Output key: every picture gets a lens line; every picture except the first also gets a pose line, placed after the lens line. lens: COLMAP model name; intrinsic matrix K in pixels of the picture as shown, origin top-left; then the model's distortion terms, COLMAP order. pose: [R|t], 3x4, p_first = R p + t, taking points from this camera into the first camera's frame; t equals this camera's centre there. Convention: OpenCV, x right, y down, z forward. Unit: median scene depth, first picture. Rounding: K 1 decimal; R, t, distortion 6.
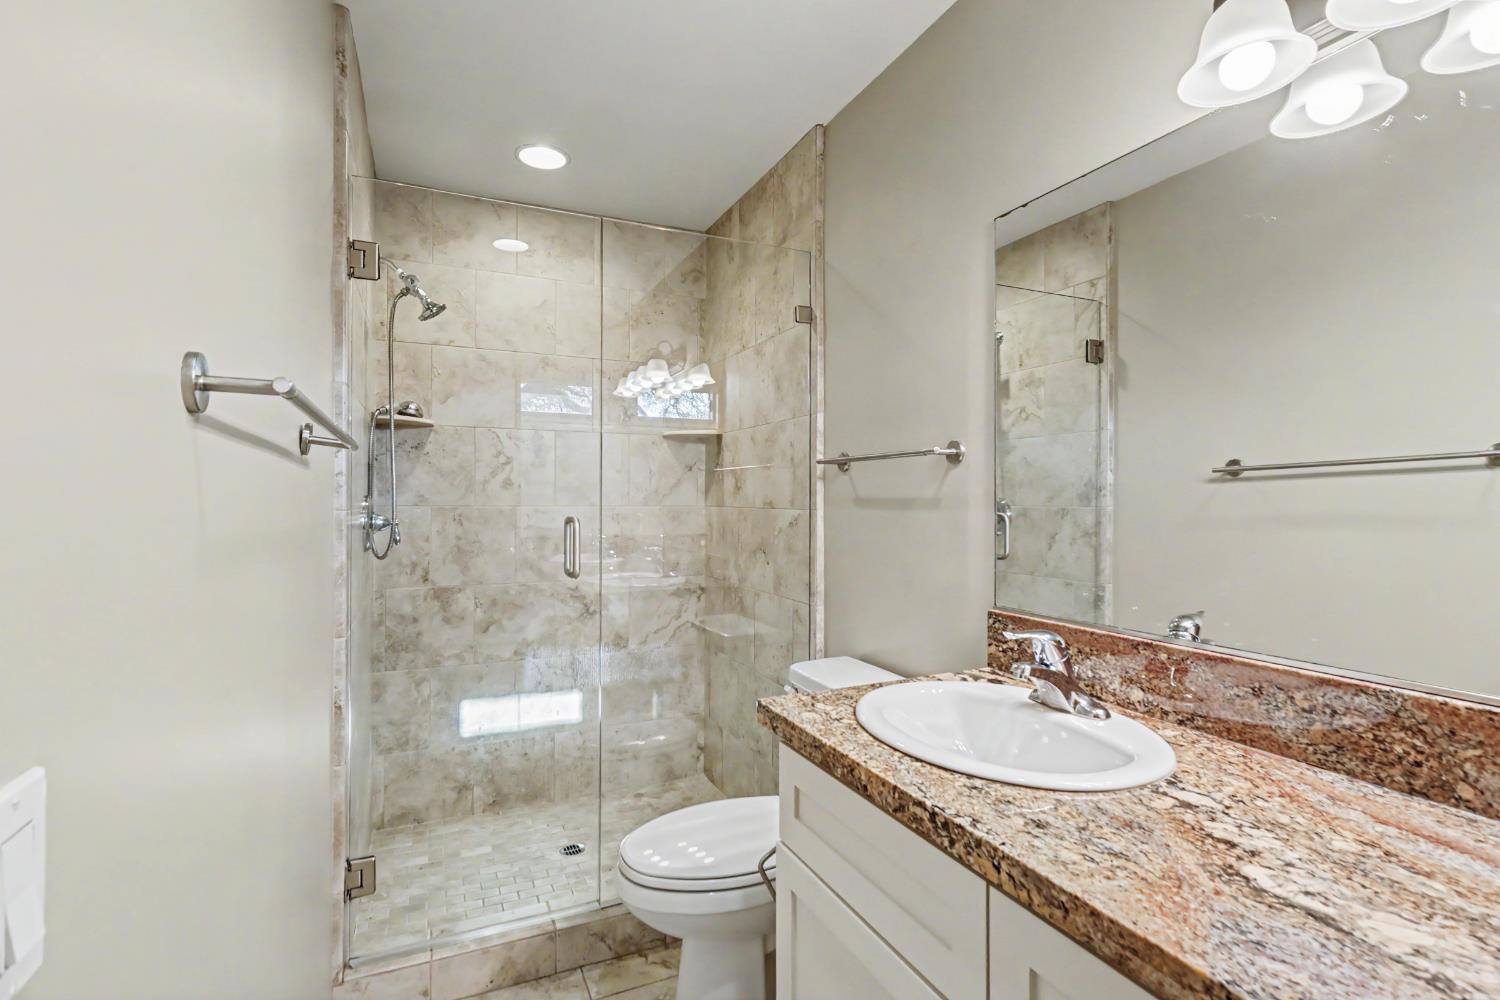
lens RADIAL K [[713.0, 0, 750.0], [0, 713.0, 500.5], [0, 0, 1]] dist [0.000392, 0.000088]
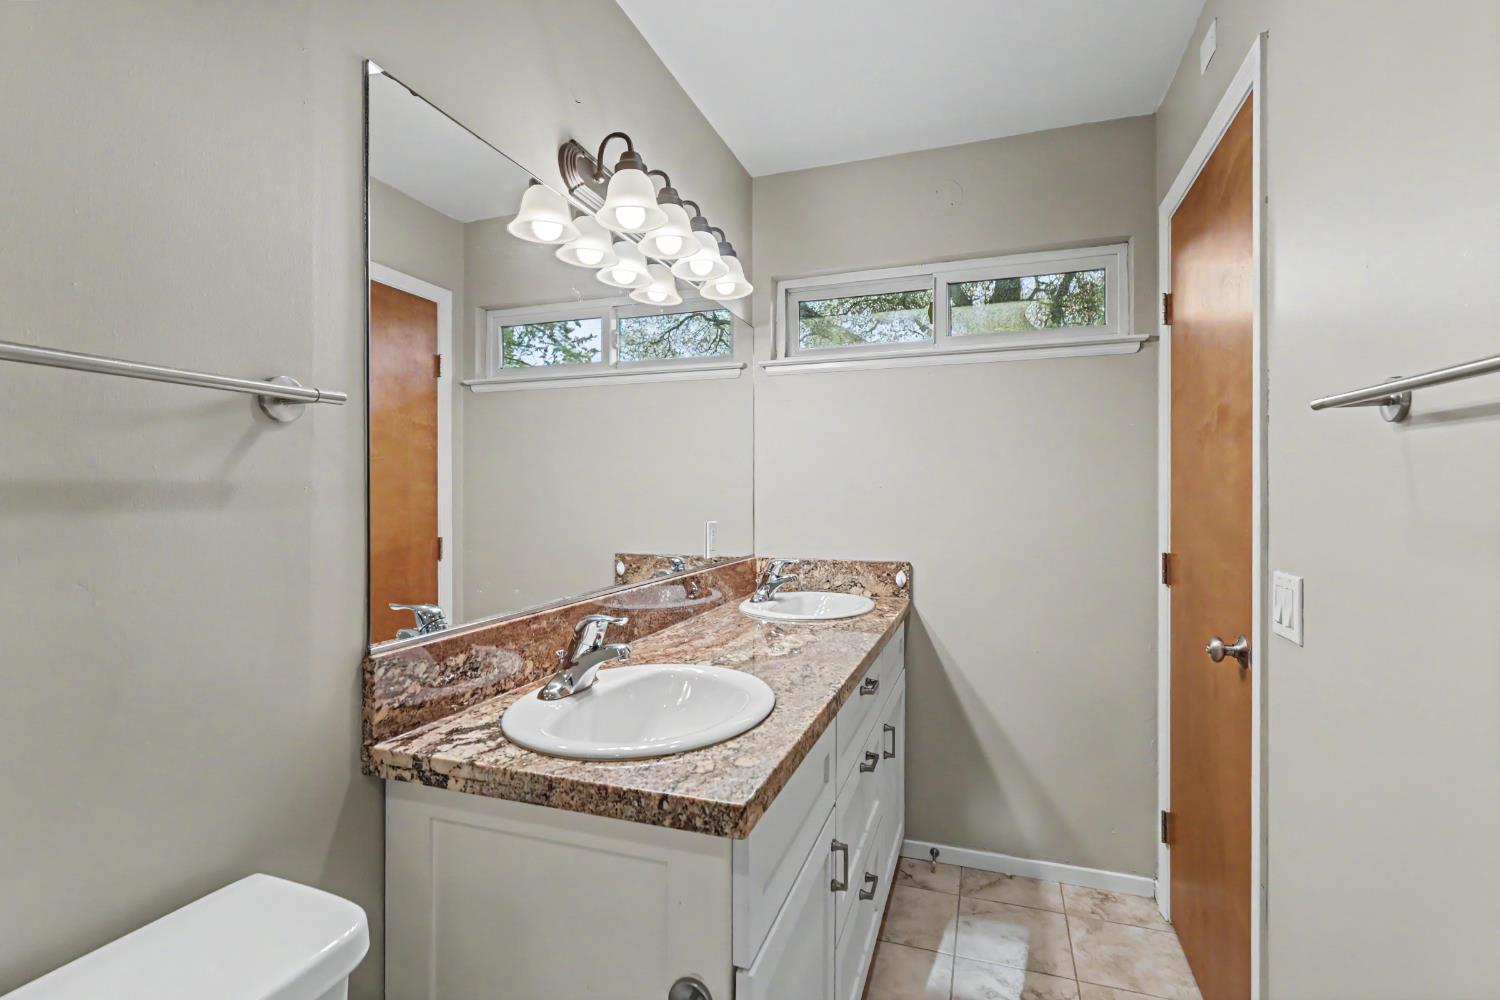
lens RADIAL K [[713.0, 0, 747.2], [0, 713.0, 495.4], [0, 0, 1]] dist [0.000392, 0.000088]
pose [[-0.726941, -0.001428, 0.686699, -0.457127], [0.000293, 0.999997, 0.002390, 0.004134], [-0.686700, 0.001939, -0.726938, 1.570076]]
